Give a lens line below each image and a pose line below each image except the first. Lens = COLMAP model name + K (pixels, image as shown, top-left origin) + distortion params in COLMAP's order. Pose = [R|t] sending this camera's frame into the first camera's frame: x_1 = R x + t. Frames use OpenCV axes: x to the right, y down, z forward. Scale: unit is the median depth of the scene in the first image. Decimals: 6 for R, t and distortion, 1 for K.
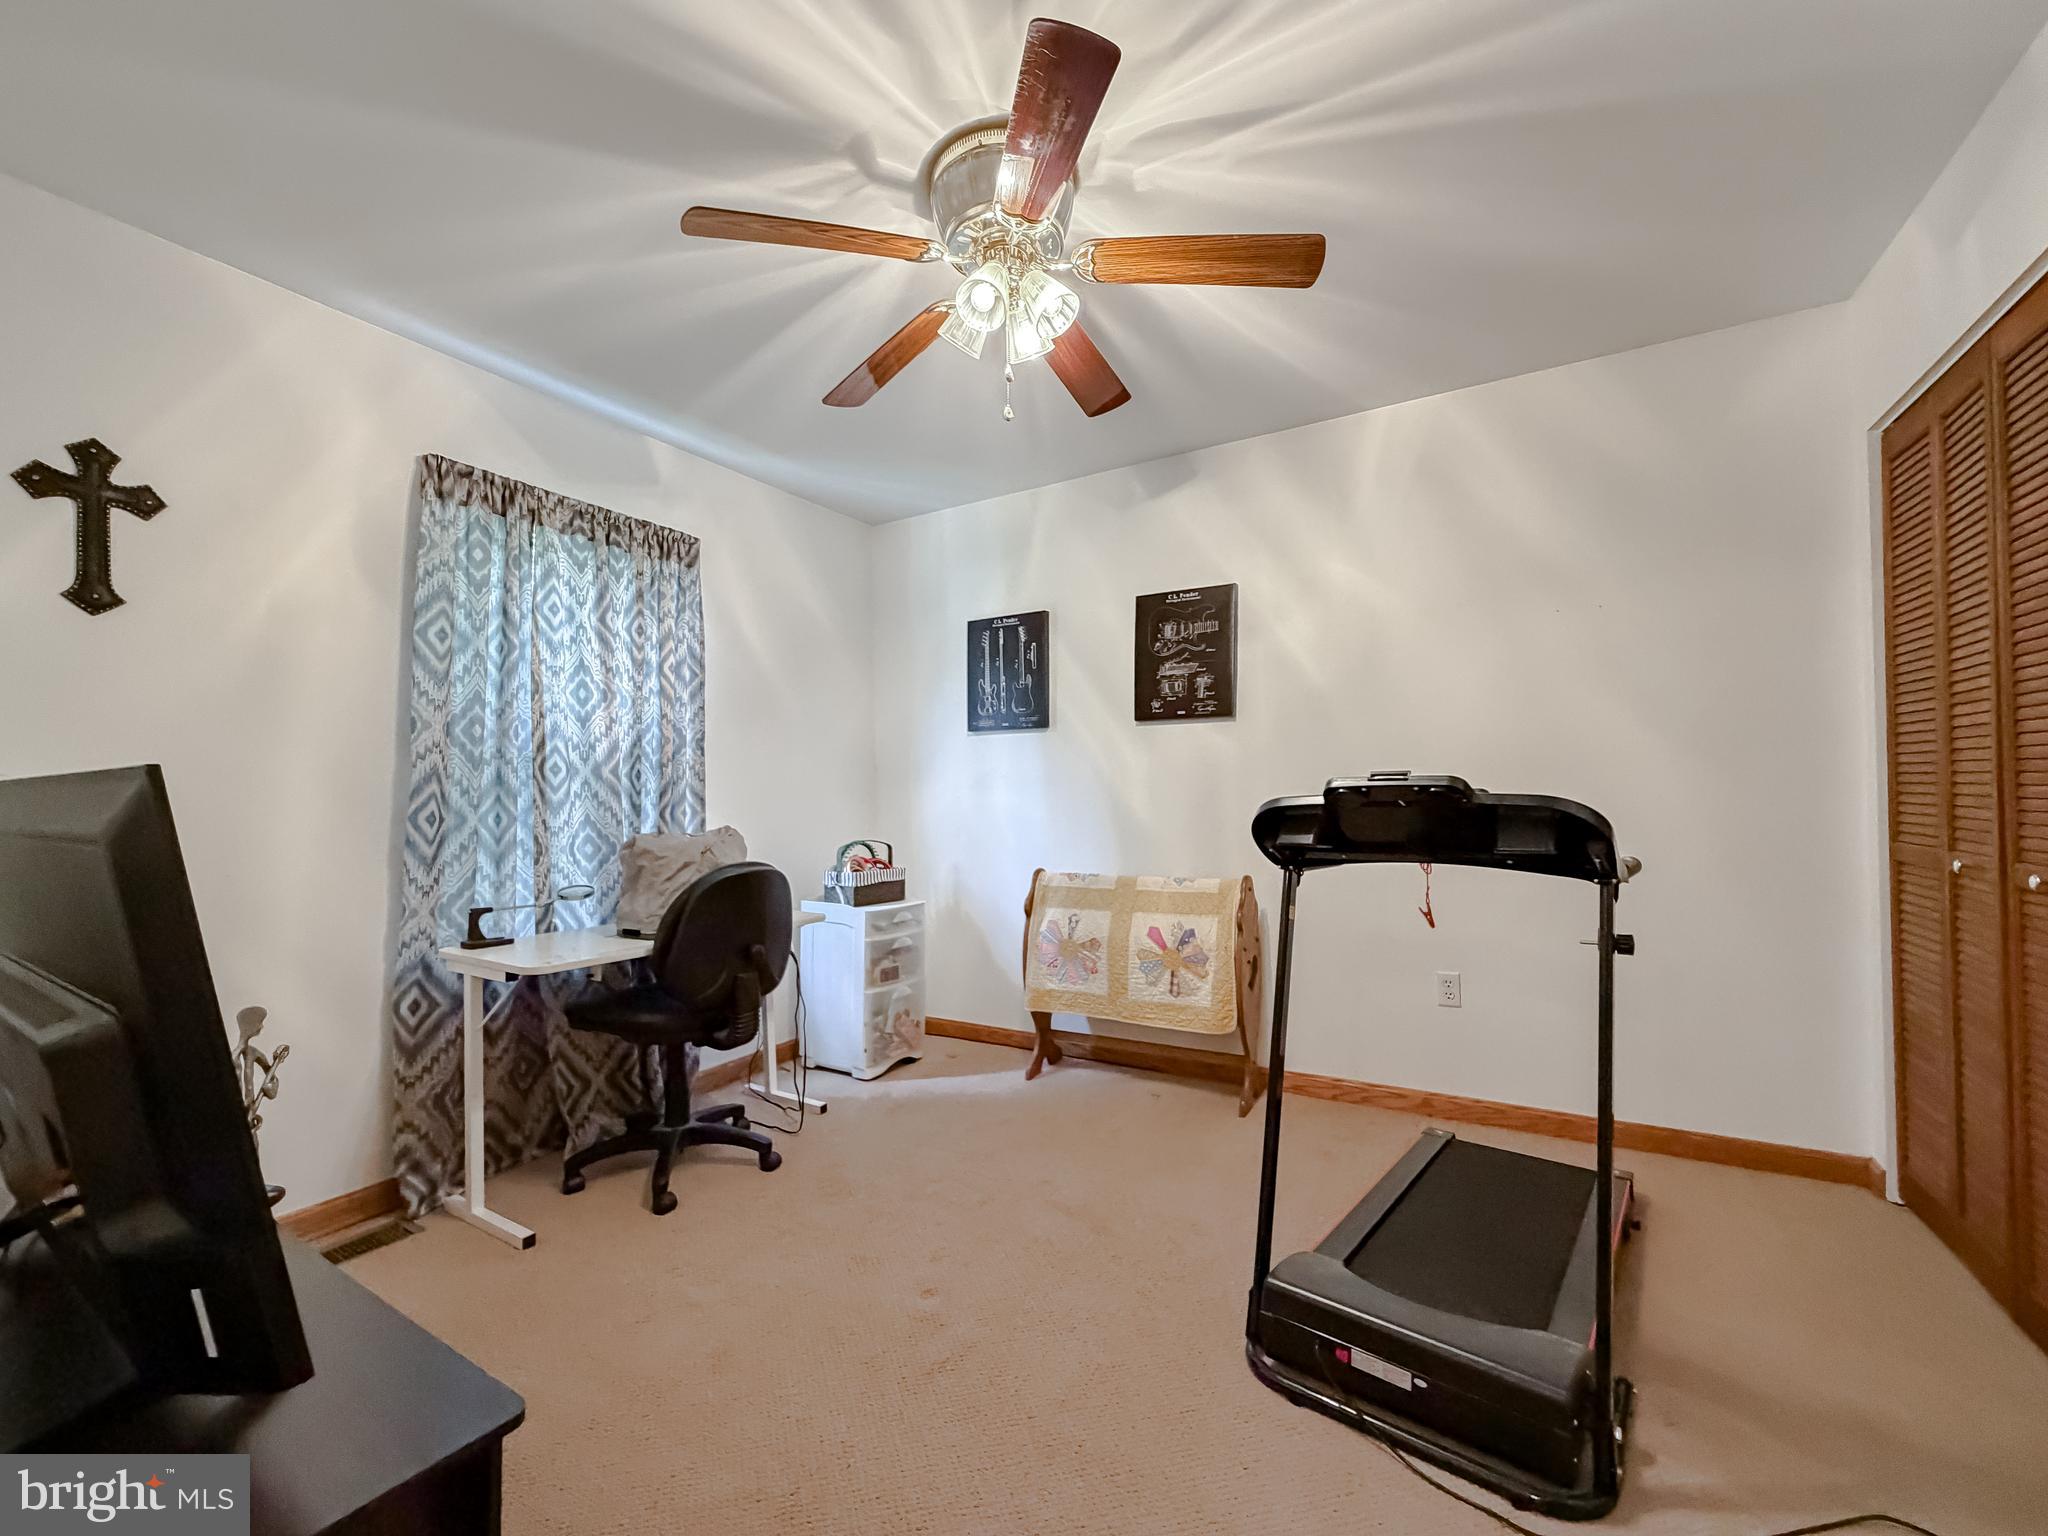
lens RADIAL K [[821.8, 0, 1011.7], [0, 821.8, 774.8], [0, 0, 1]] dist [-0.000670, -0.000256]
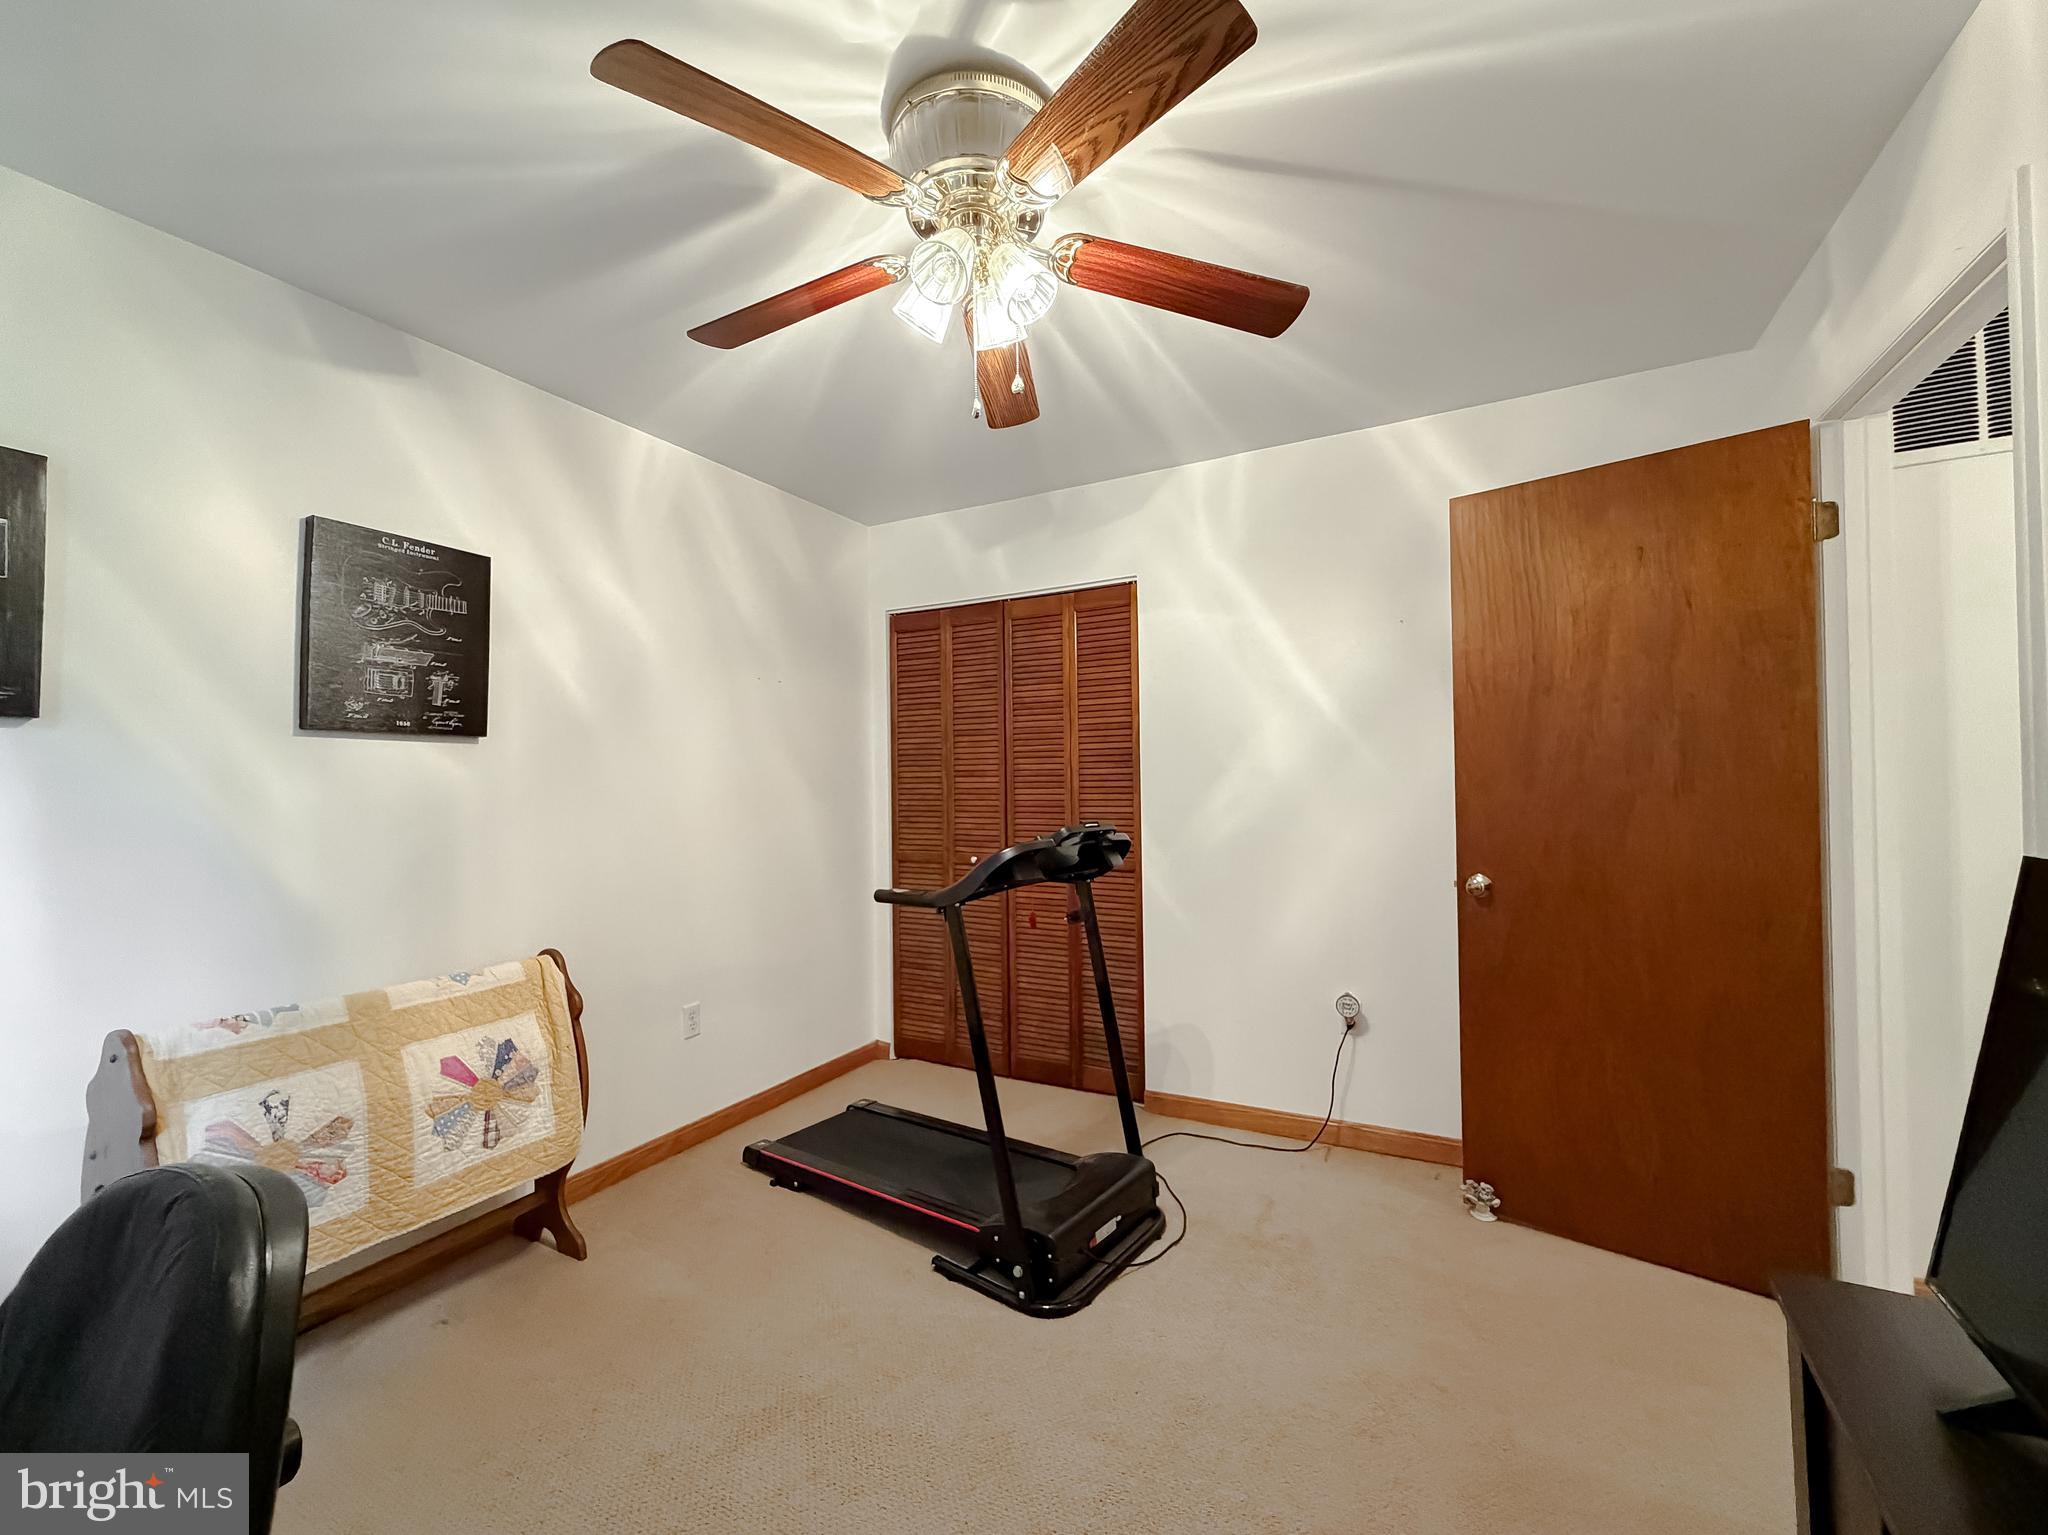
lens RADIAL K [[821.8, 0, 1015.6], [0, 821.8, 776.1], [0, 0, 1]] dist [-0.000670, -0.000256]
pose [[-0.023933, 0.030975, 0.999234, -0.480669], [0.002662, 0.999518, -0.030920, -0.013770], [-0.999710, 0.001920, -0.024004, 0.562973]]
